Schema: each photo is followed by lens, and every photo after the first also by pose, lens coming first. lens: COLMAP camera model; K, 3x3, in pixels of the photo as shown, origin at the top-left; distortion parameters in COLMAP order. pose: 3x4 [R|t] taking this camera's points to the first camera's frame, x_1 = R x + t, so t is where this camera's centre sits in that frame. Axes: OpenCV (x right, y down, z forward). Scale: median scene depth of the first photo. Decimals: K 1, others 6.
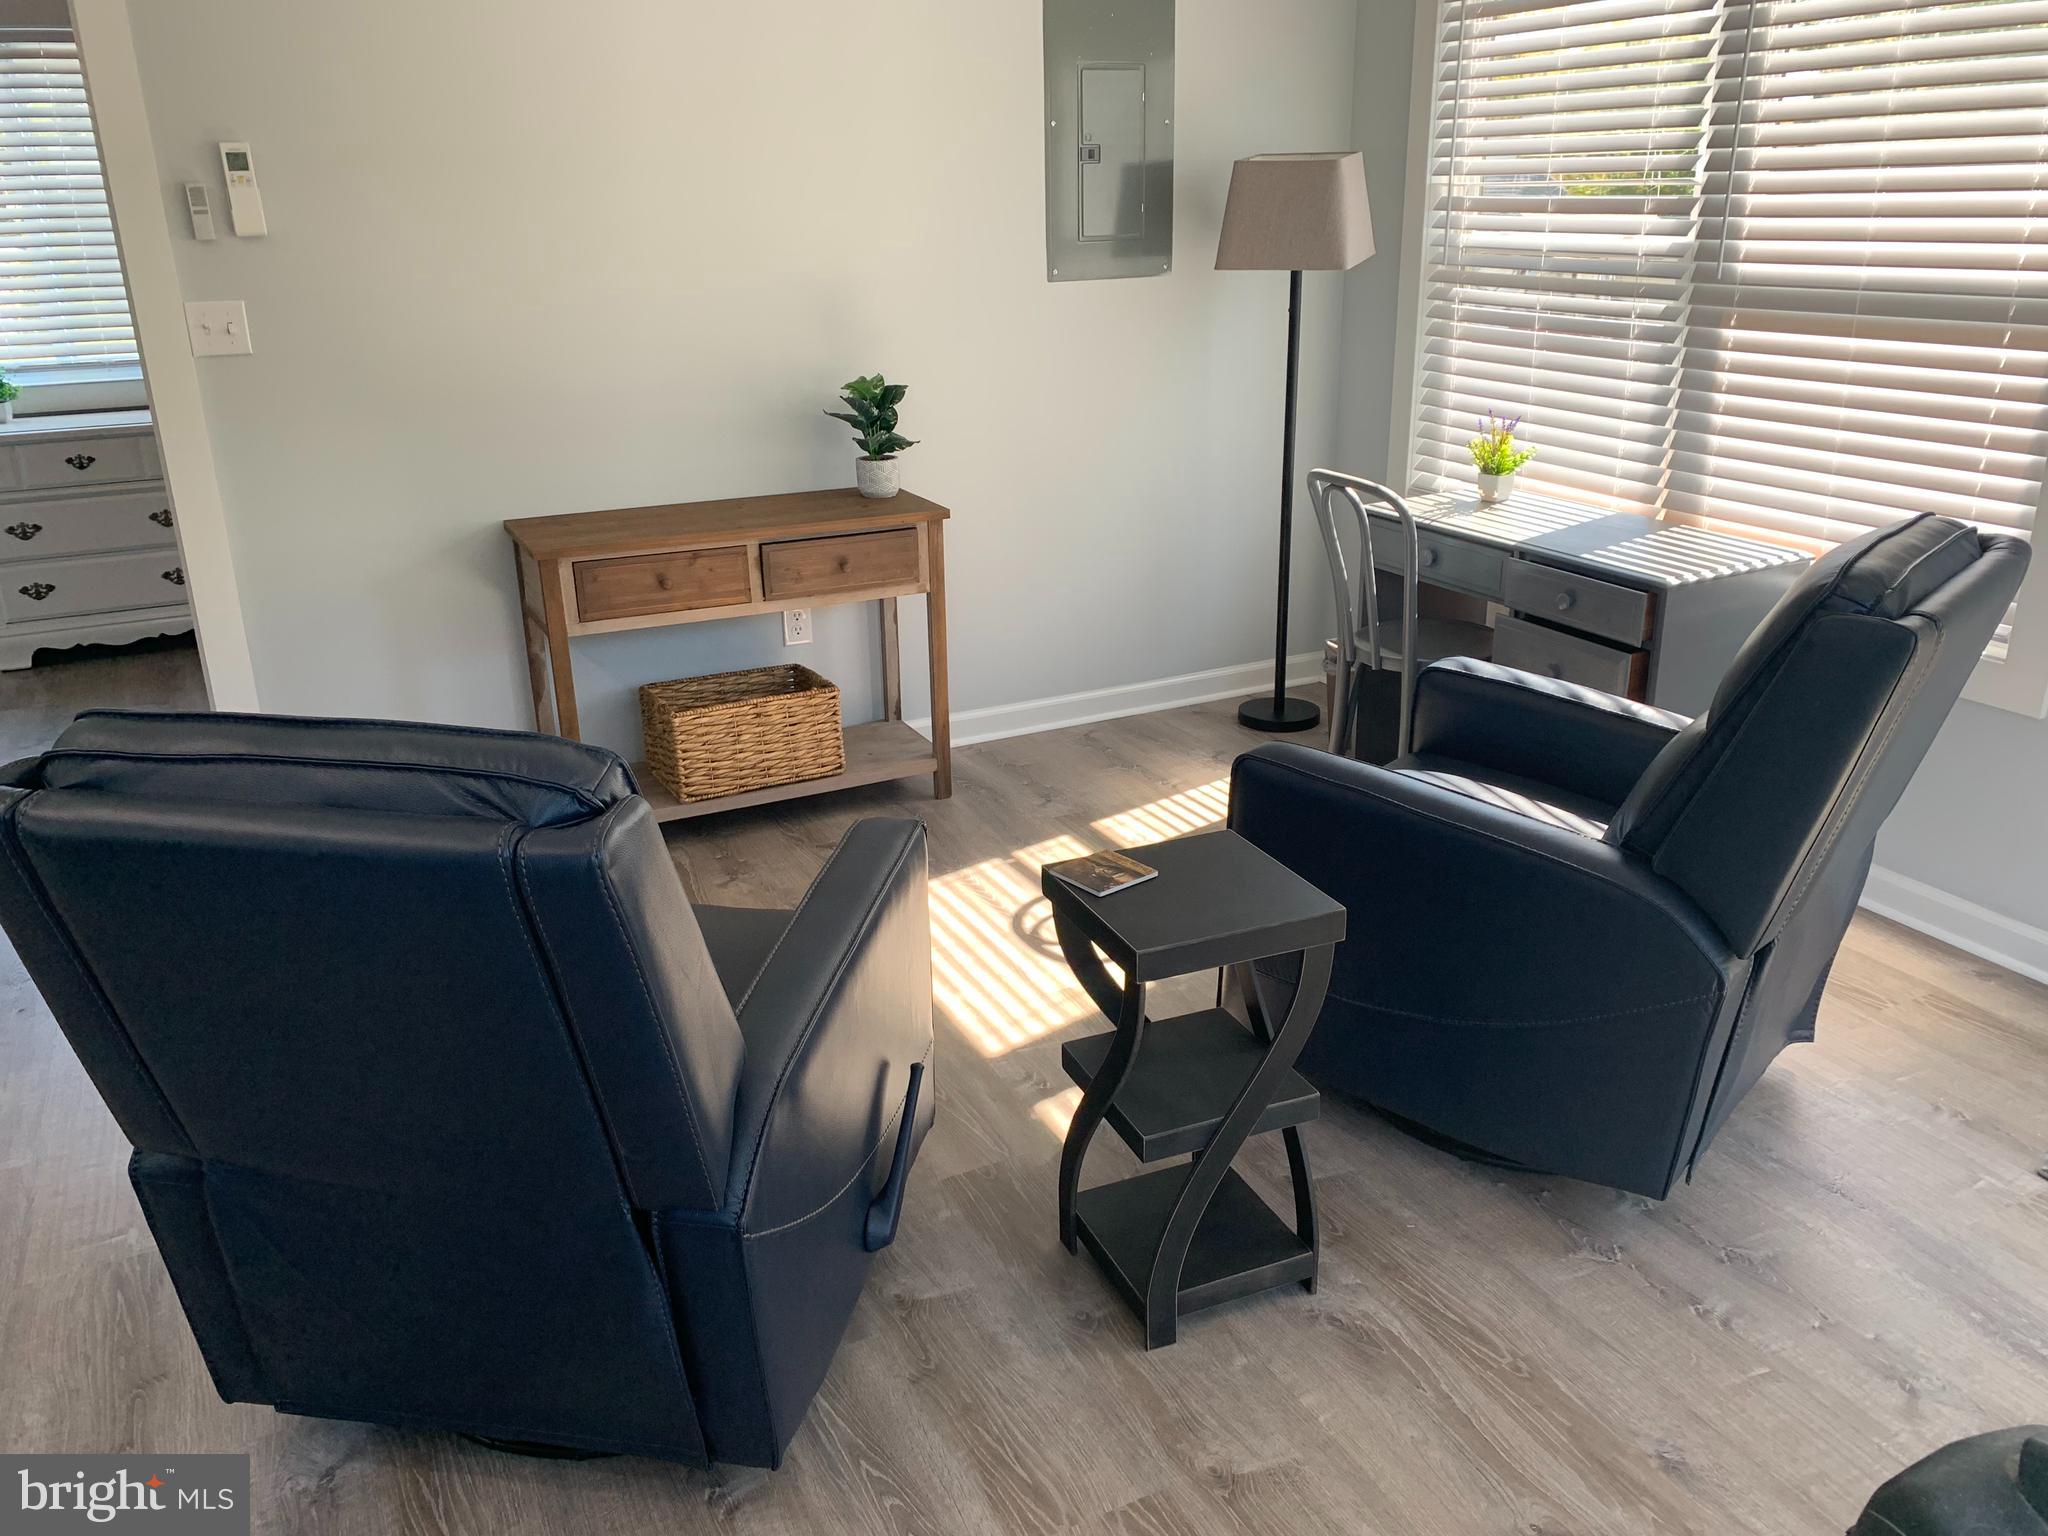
lens RADIAL K [[1563.7, 0, 1010.6], [0, 1563.7, 766.3], [0, 0, 1]] dist [0.038499, -0.043559]
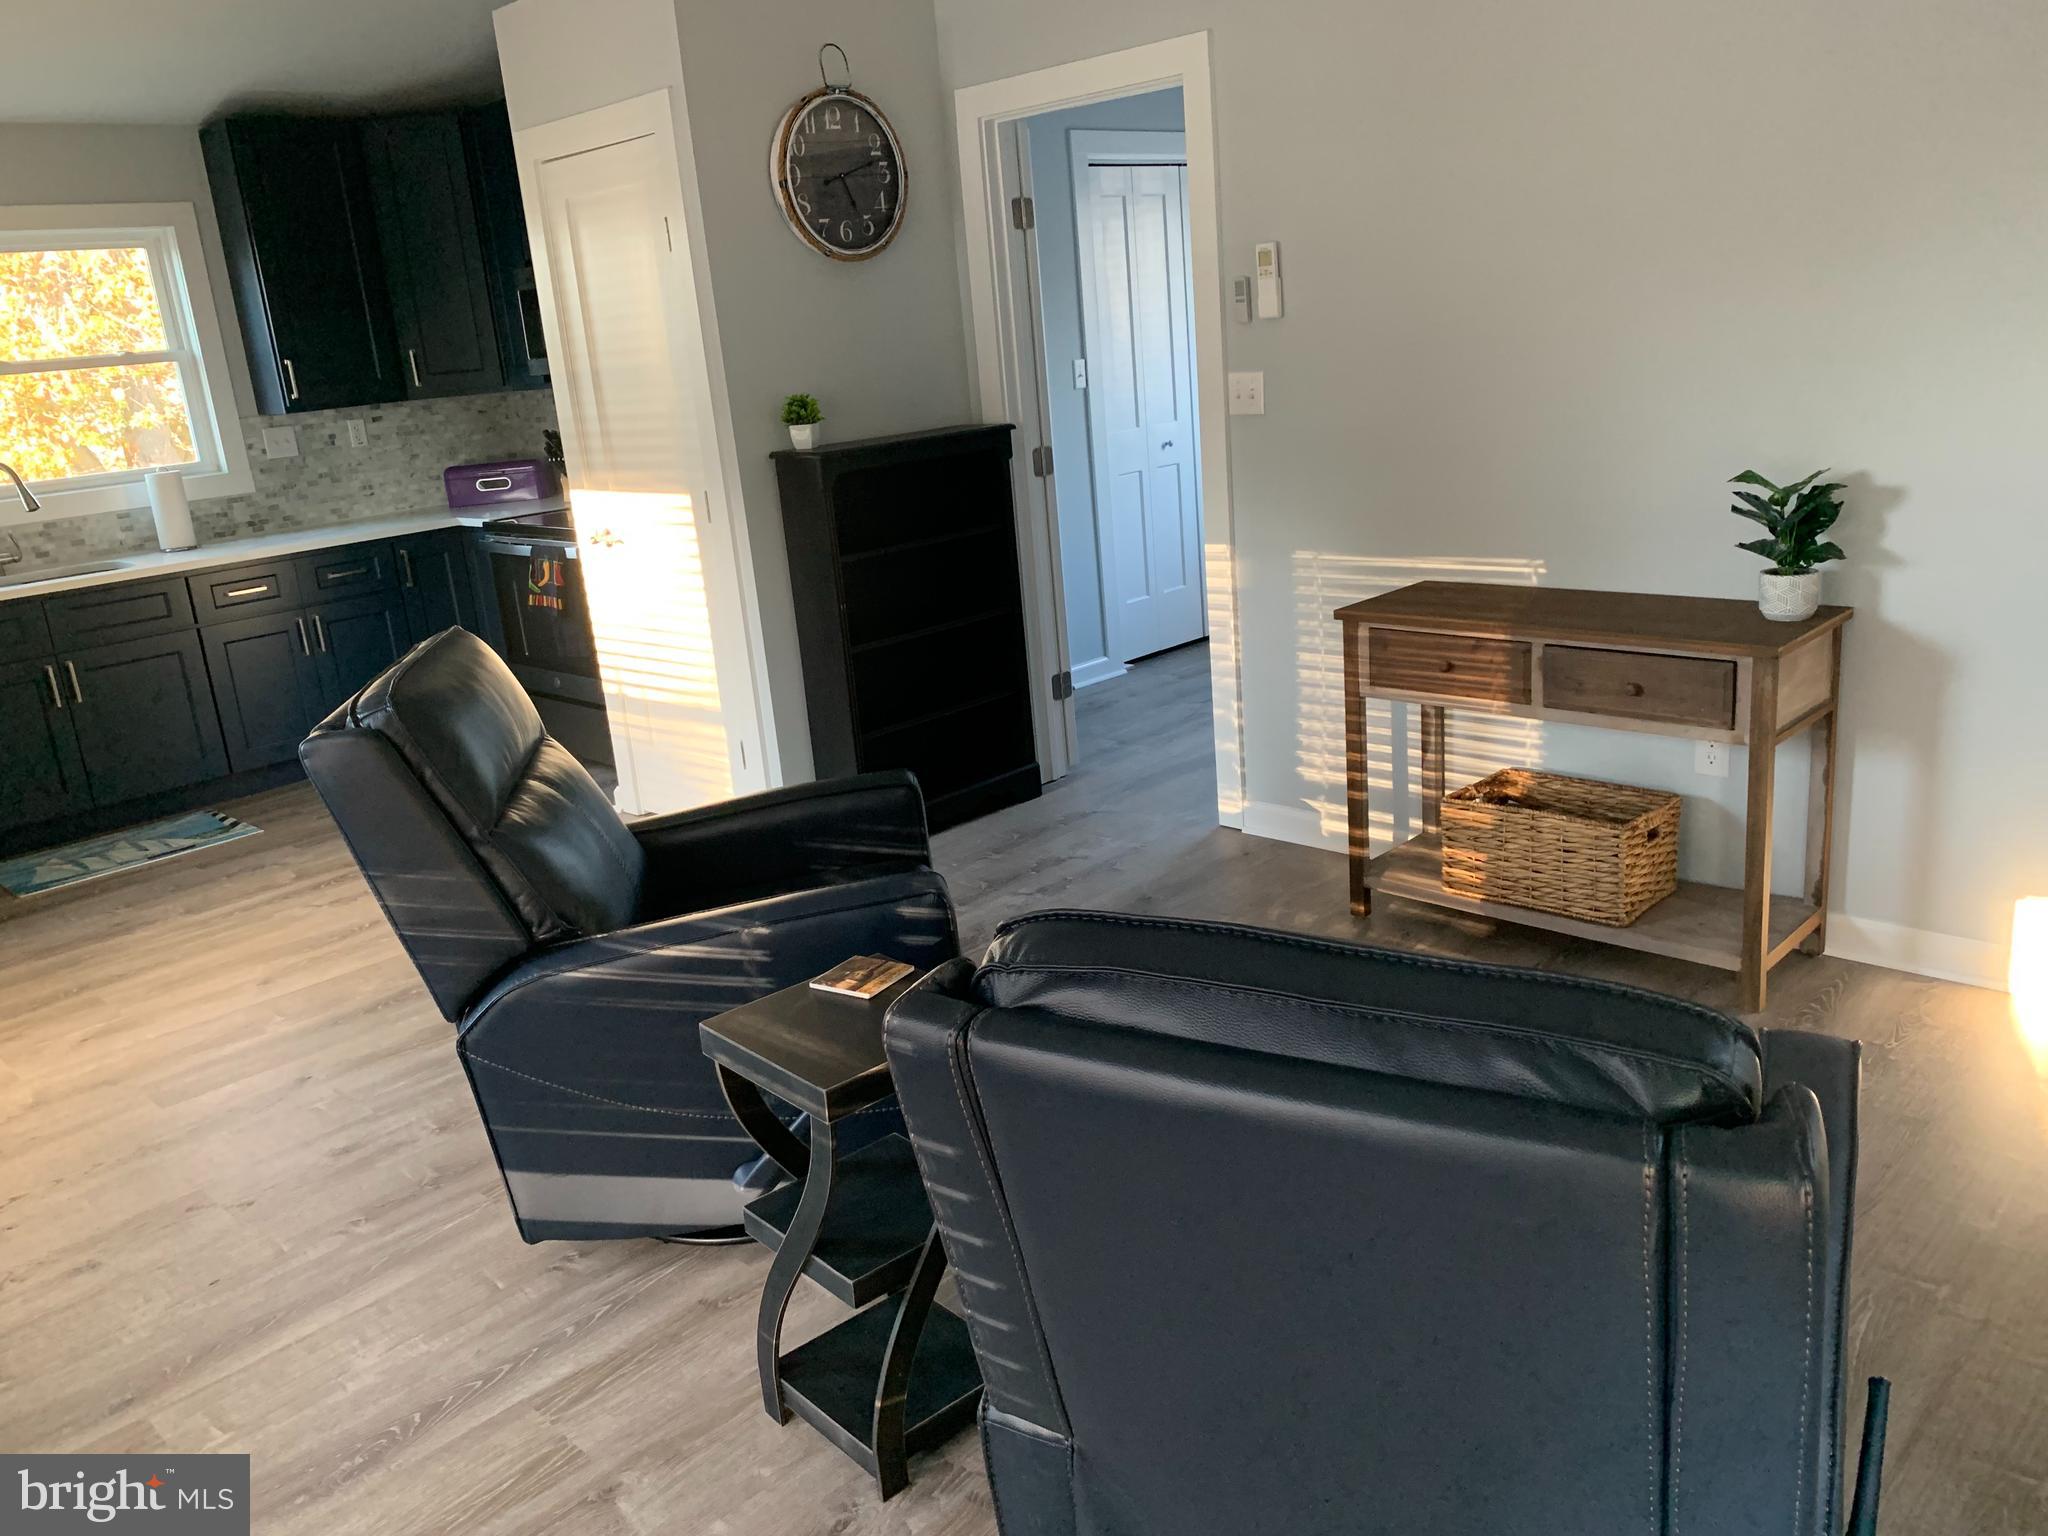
lens RADIAL K [[1563.7, 0, 1020.1], [0, 1563.7, 747.0], [0, 0, 1]] dist [0.038499, -0.043559]
pose [[0.326788, 0.243529, -0.913183, 0.552141], [-0.251851, 0.953732, 0.164216, -0.149768], [0.910923, 0.176322, 0.373001, 0.376350]]
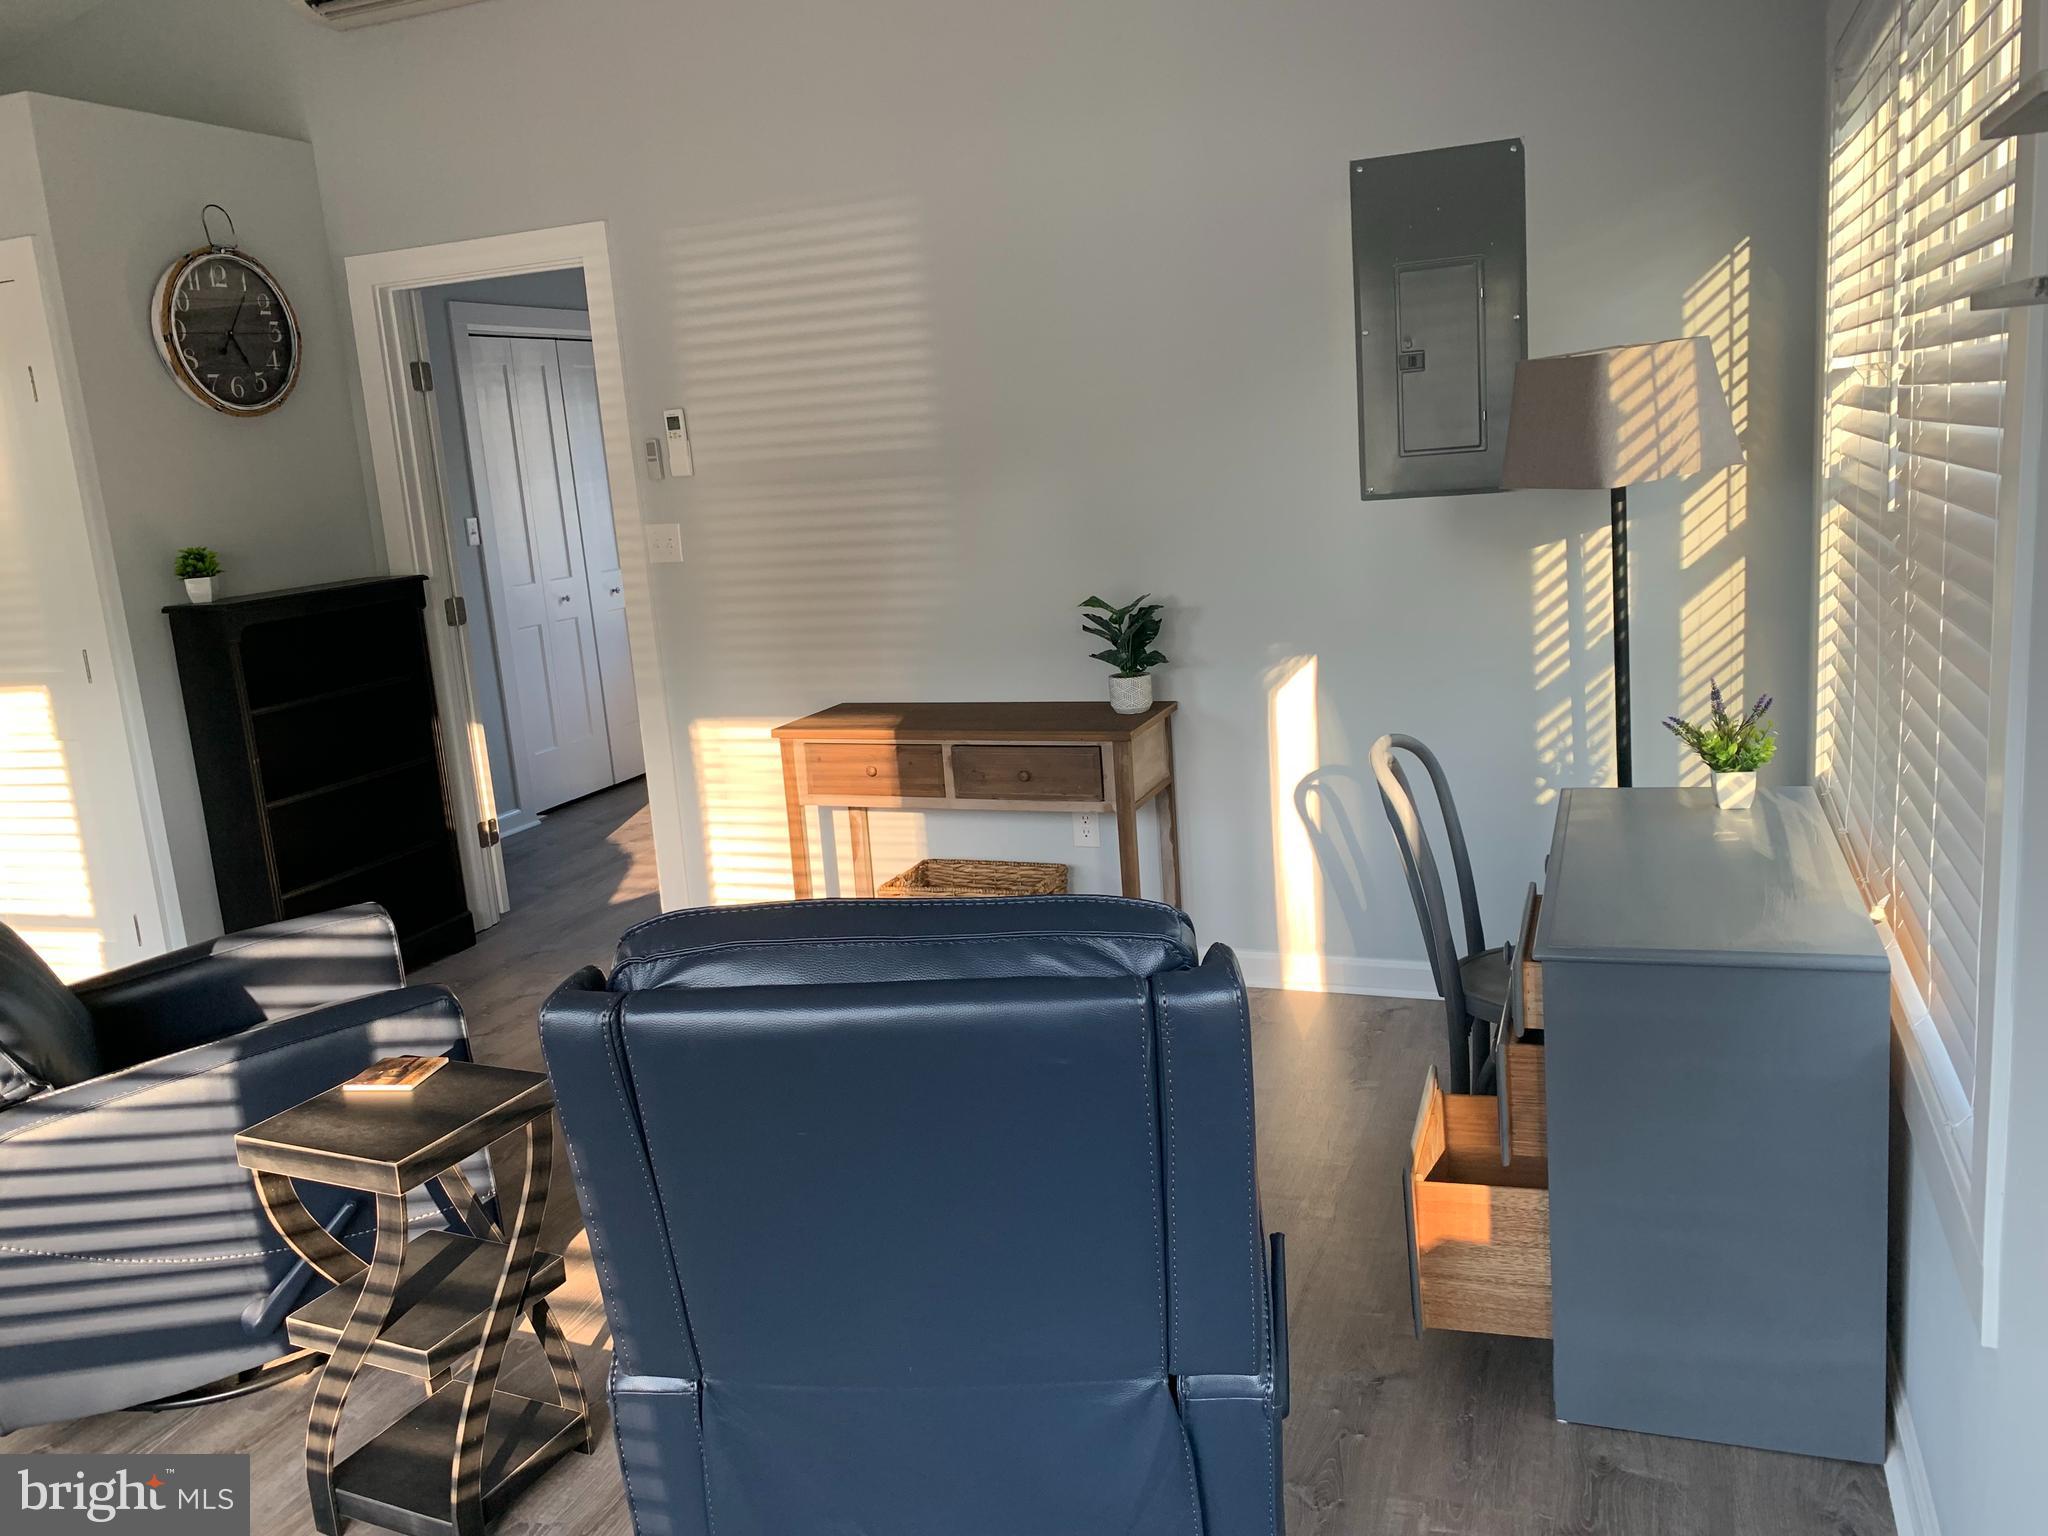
lens RADIAL K [[1563.7, 0, 1029.5], [0, 1563.7, 733.4], [0, 0, 1]] dist [0.038499, -0.043559]
pose [[0.677473, 0.108490, -0.727503, 0.616998], [-0.198618, 0.979304, -0.038918, -0.112387], [0.708224, 0.170861, 0.685000, 0.289329]]
